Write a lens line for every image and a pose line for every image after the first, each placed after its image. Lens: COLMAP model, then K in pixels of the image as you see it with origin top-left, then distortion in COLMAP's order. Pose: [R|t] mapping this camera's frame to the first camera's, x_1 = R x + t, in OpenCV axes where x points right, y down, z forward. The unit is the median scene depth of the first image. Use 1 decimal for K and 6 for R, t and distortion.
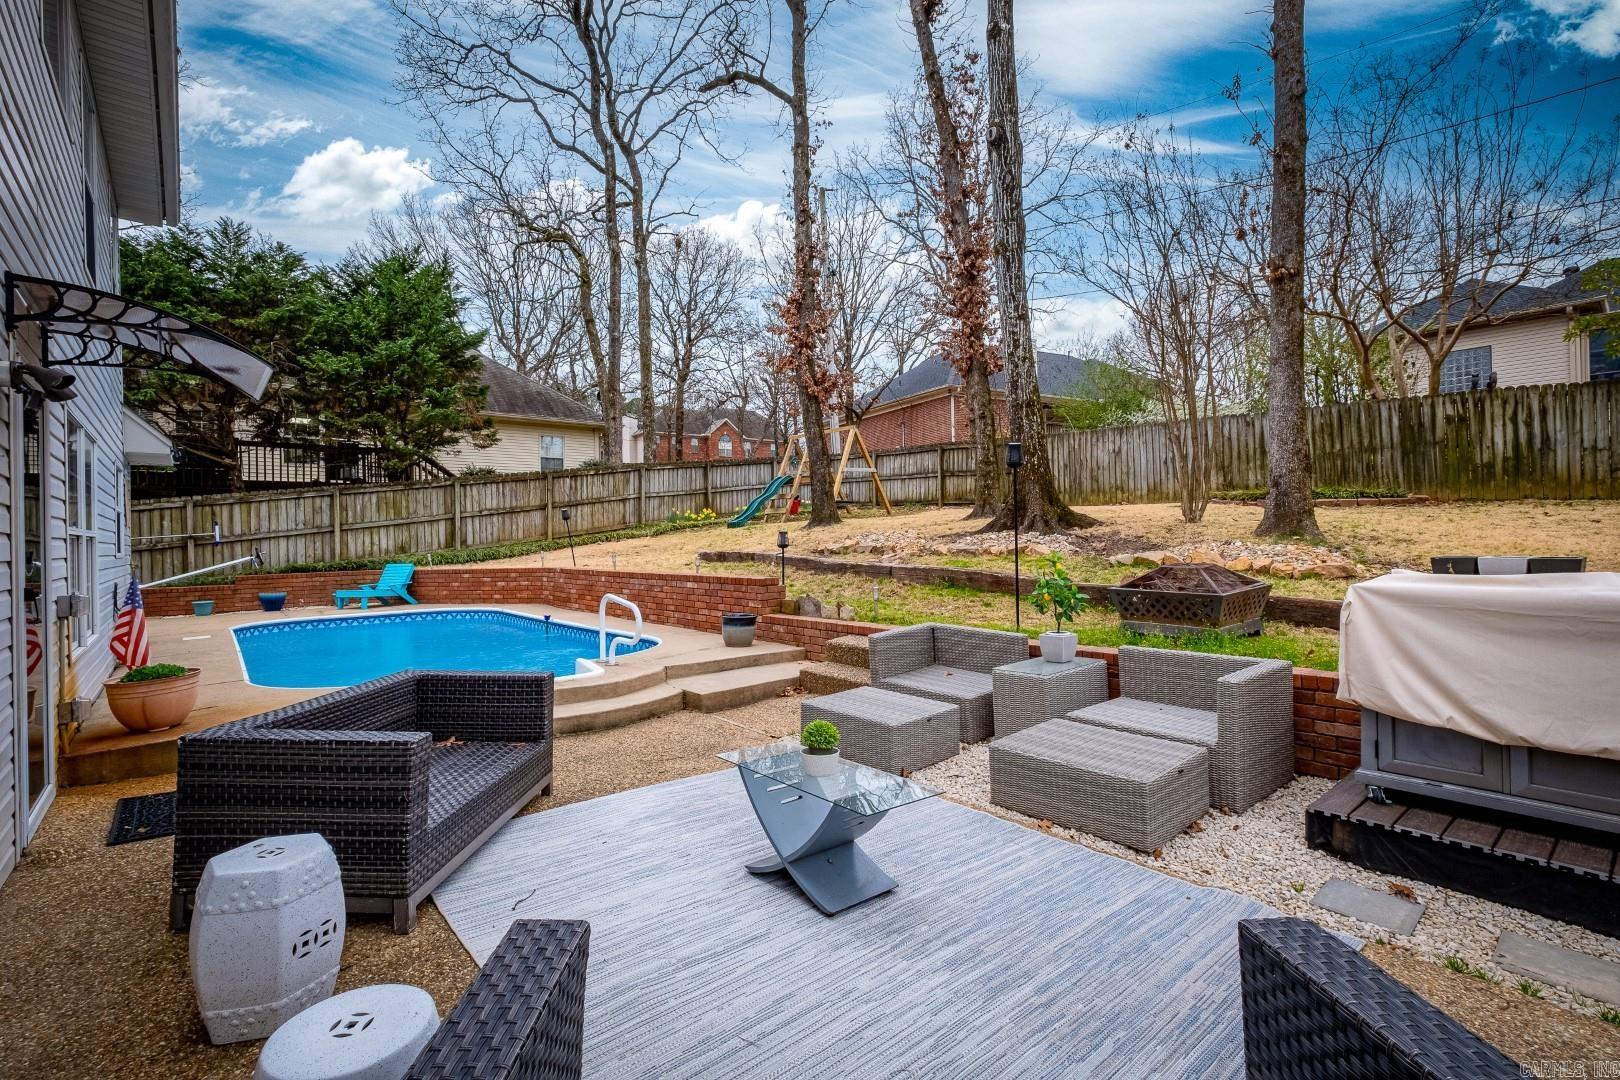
lens RADIAL K [[744.4, 0, 814.7], [0, 744.4, 544.9], [0, 0, 1]] dist [-0.003826, -0.000106]
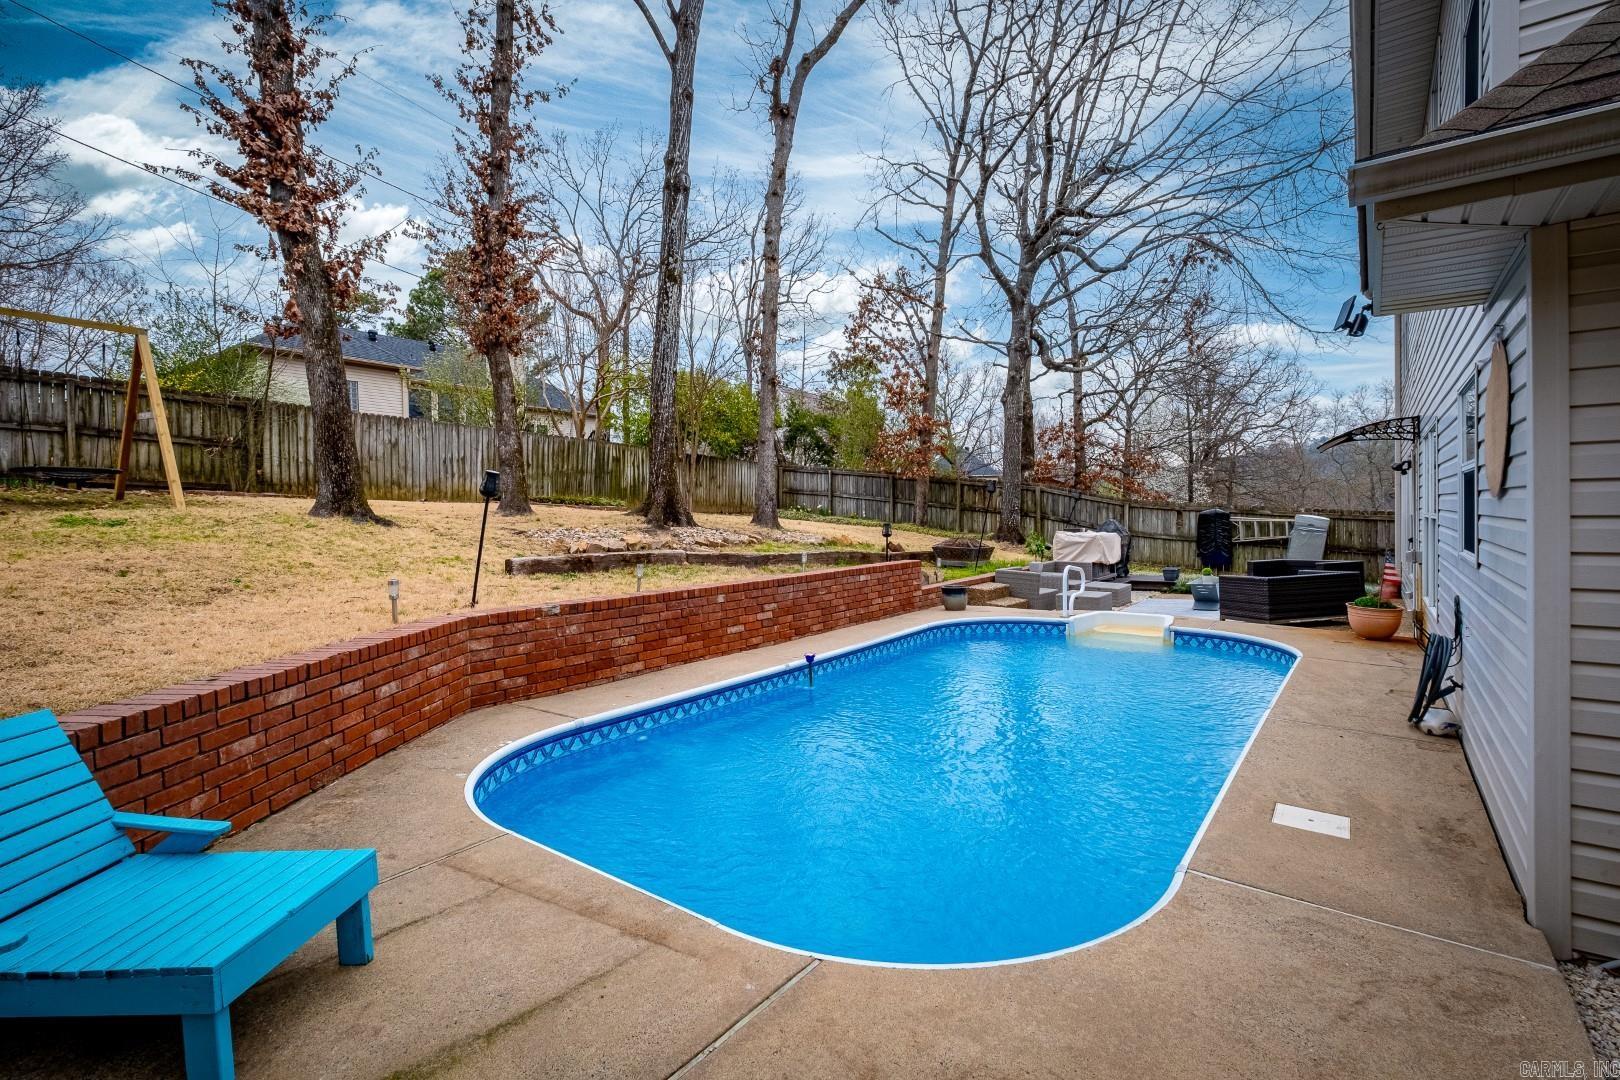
lens RADIAL K [[744.4, 0, 815.8], [0, 744.4, 534.5], [0, 0, 1]] dist [-0.003826, -0.000106]
pose [[-0.230407, -0.005351, 0.973080, -0.652090], [0.028438, 0.999521, 0.012230, -0.009674], [-0.972679, 0.030491, -0.230145, 0.760393]]
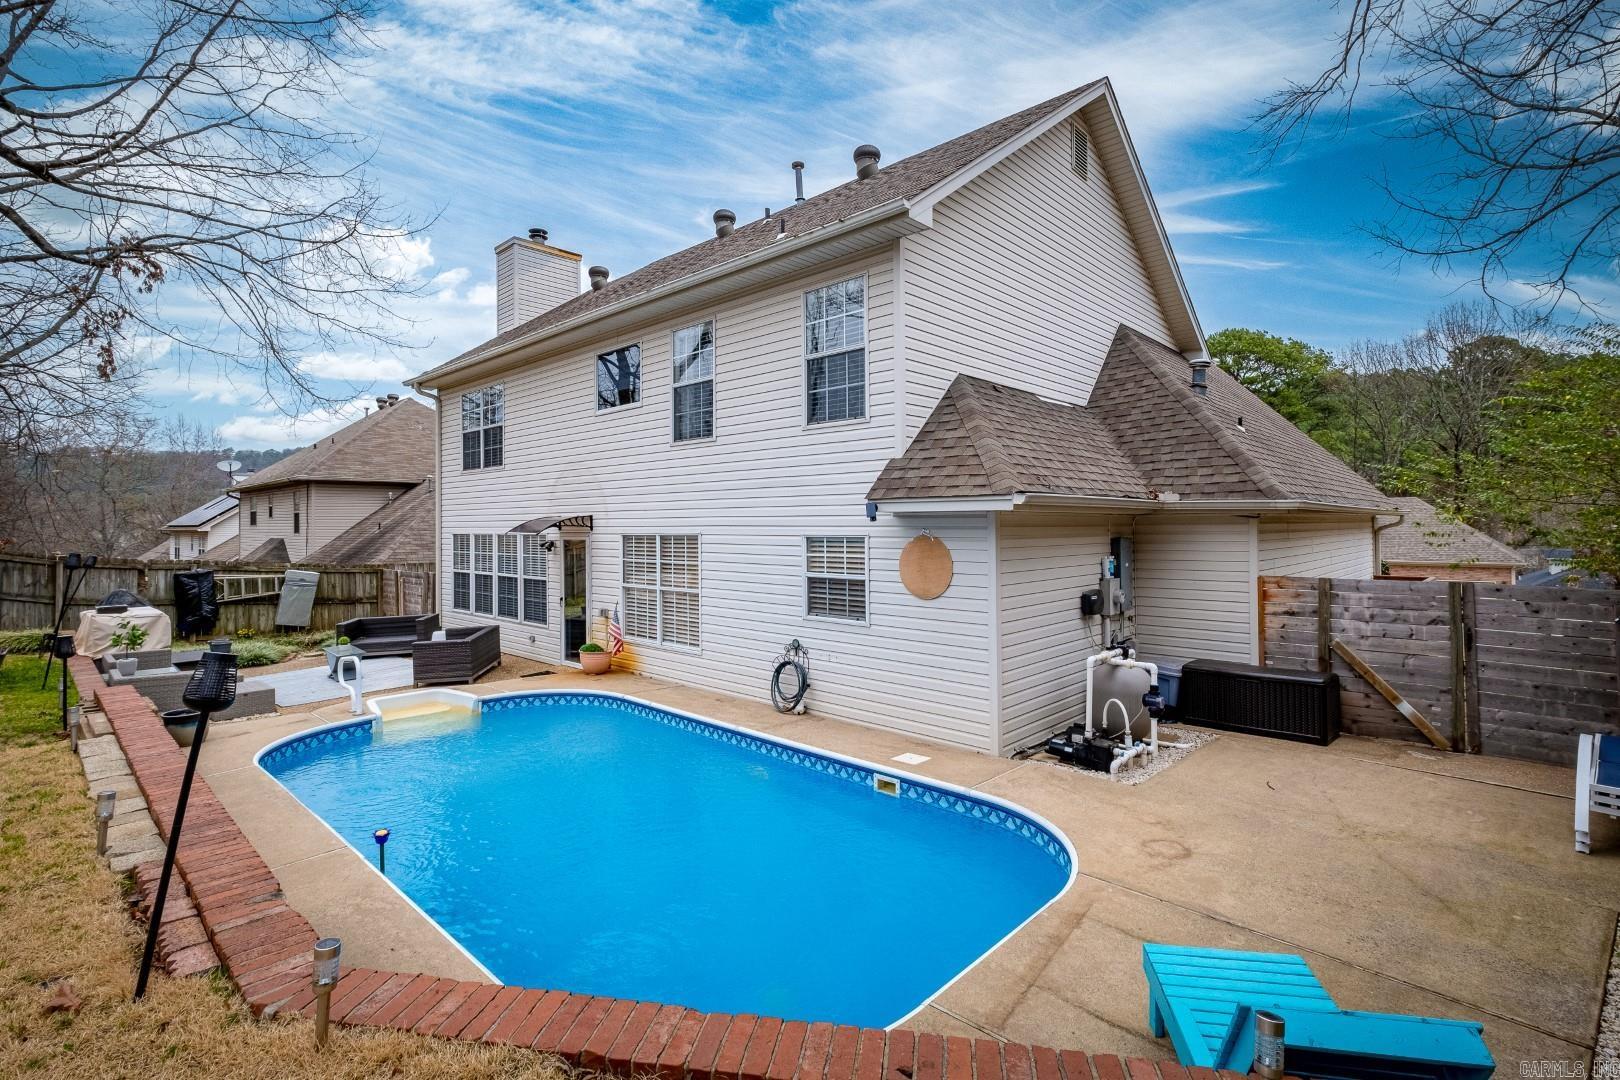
lens RADIAL K [[744.4, 0, 796.4], [0, 744.4, 513.3], [0, 0, 1]] dist [-0.003826, -0.000106]
pose [[-0.993941, 0.023982, -0.107270, -0.381351], [0.024928, 0.999661, -0.007483, -0.063539], [0.107055, -0.010112, -0.994202, 0.999747]]
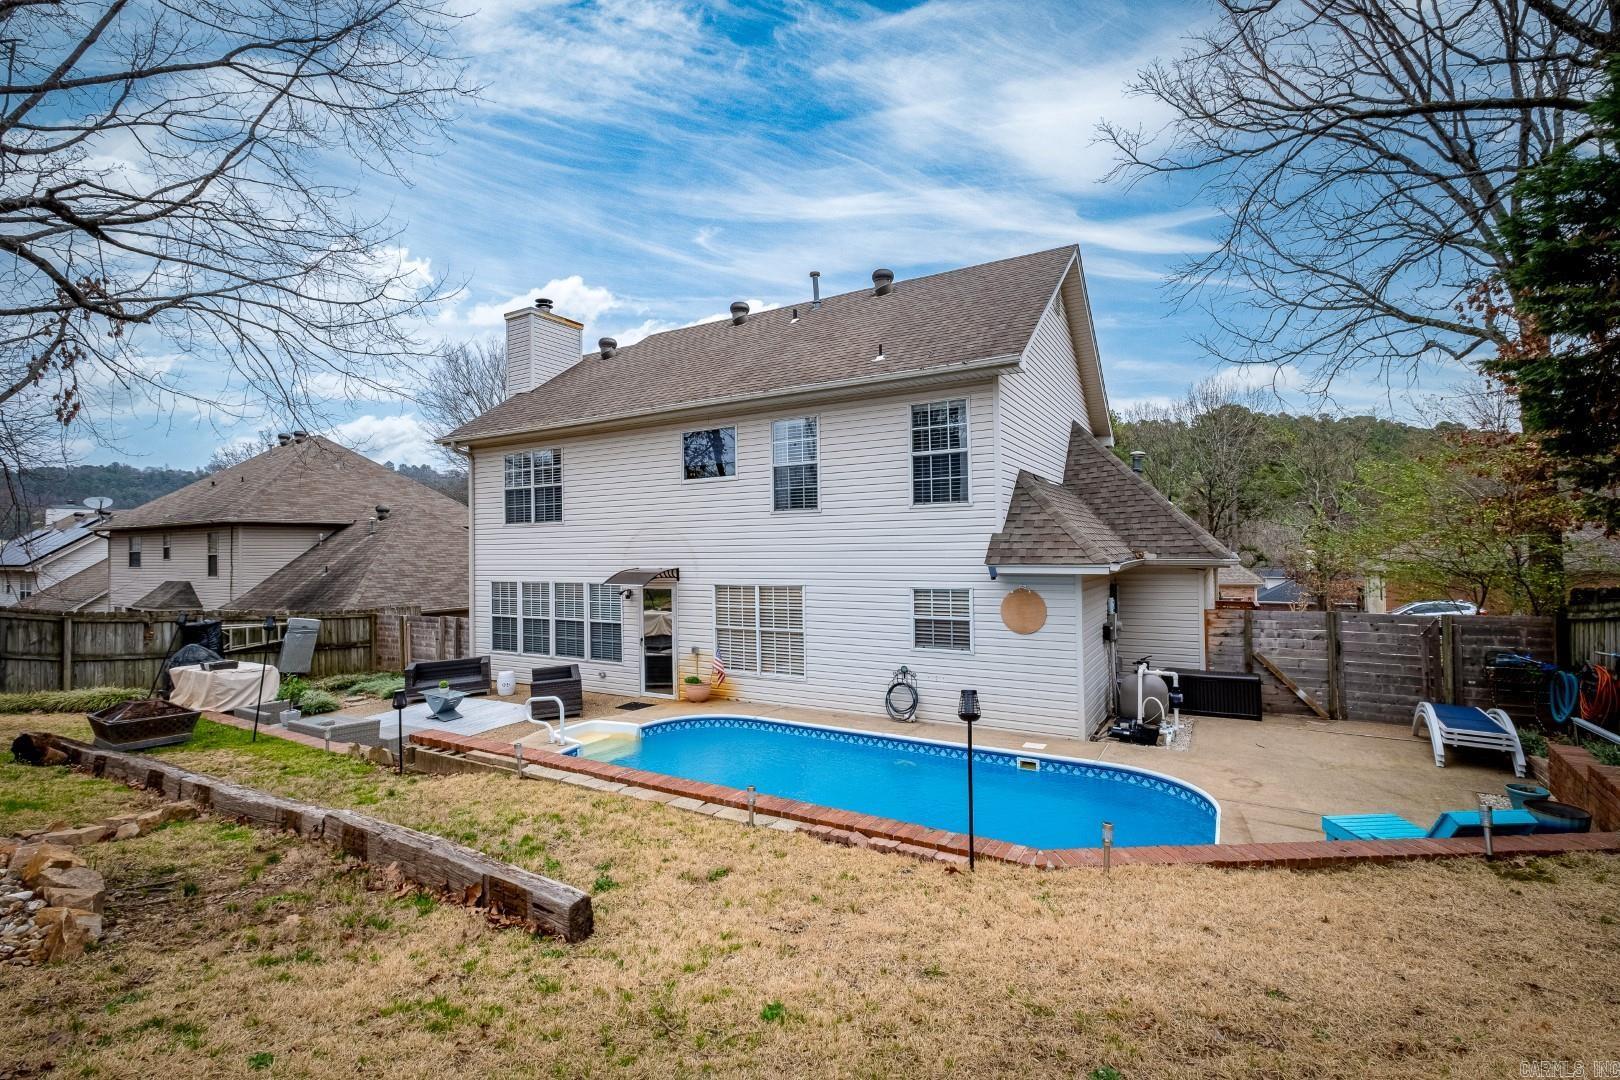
lens RADIAL K [[712.7, 0, 781.5], [0, 712.7, 532.7], [0, 0, 1]] dist [-0.004575, -0.000362]
pose [[-0.948522, 0.026043, -0.315638, -0.111852], [0.031235, 0.999447, -0.011402, -0.100182], [0.315167, -0.020674, -0.948811, 1.077043]]
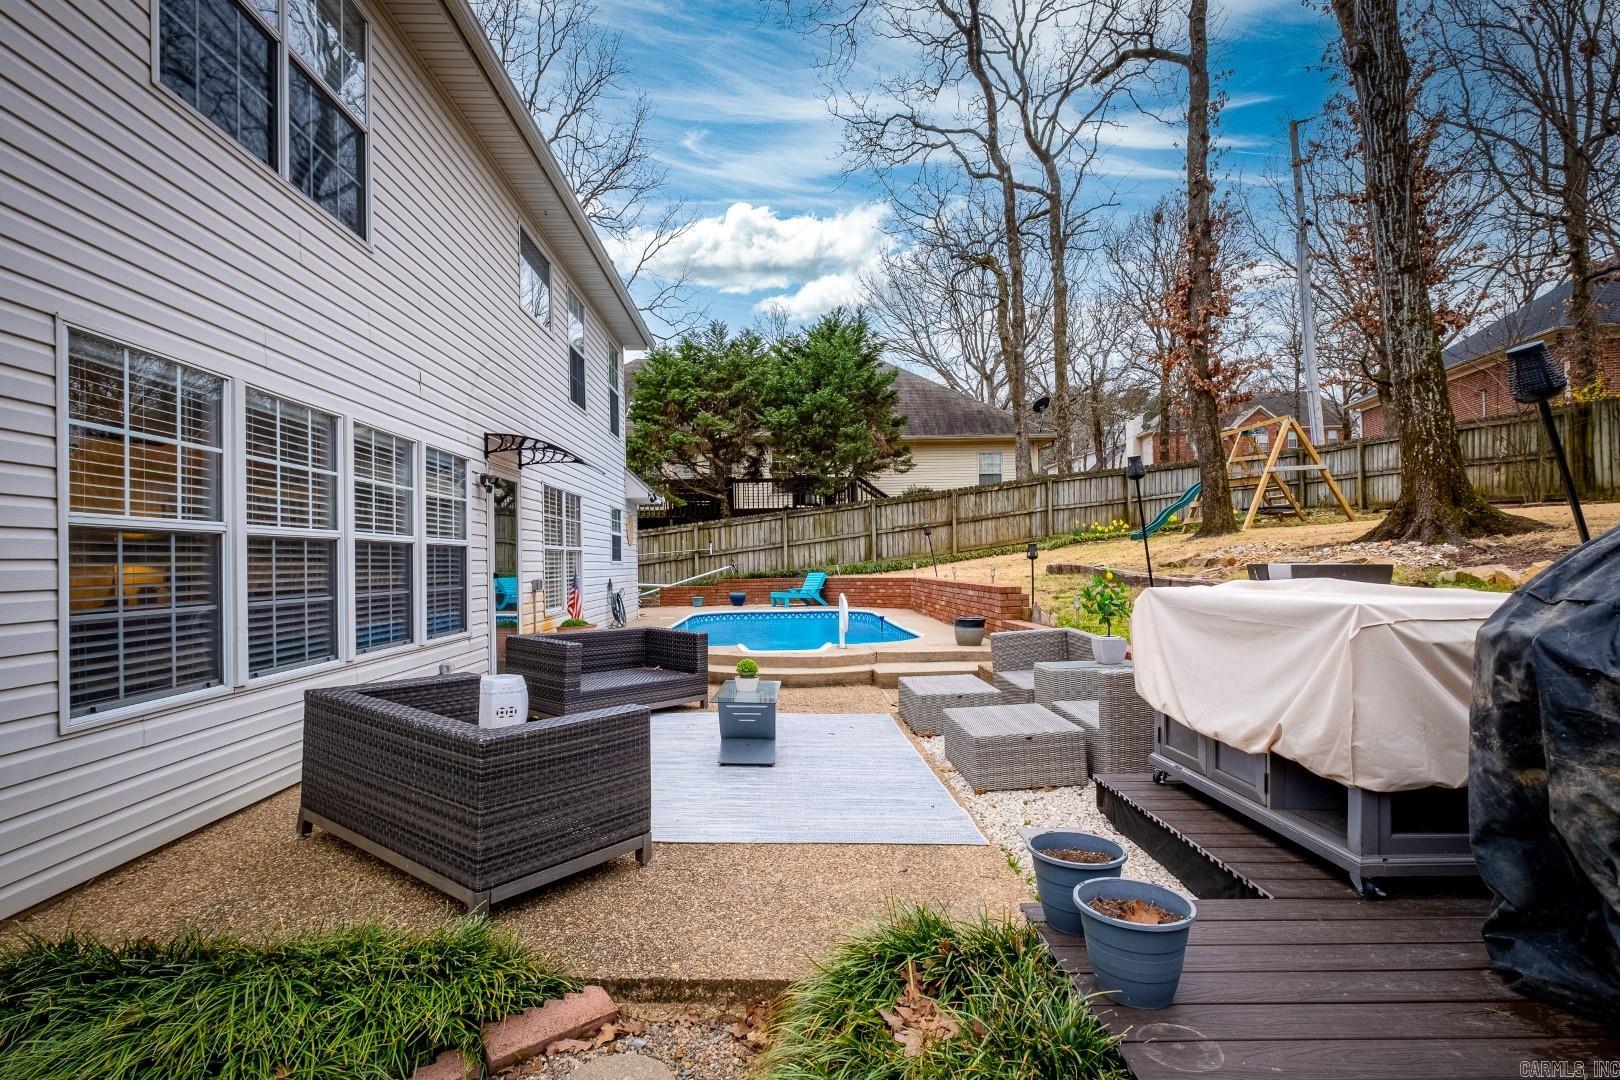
lens RADIAL K [[811.7, 0, 785.2], [0, 811.7, 561.2], [0, 0, 1]] dist [0.005066, 0.001930]
pose [[0.769109, 0.004374, -0.639103, 0.233642], [-0.003674, 0.999990, 0.002424, 0.002863], [0.639107, 0.000484, 0.769117, -0.063409]]
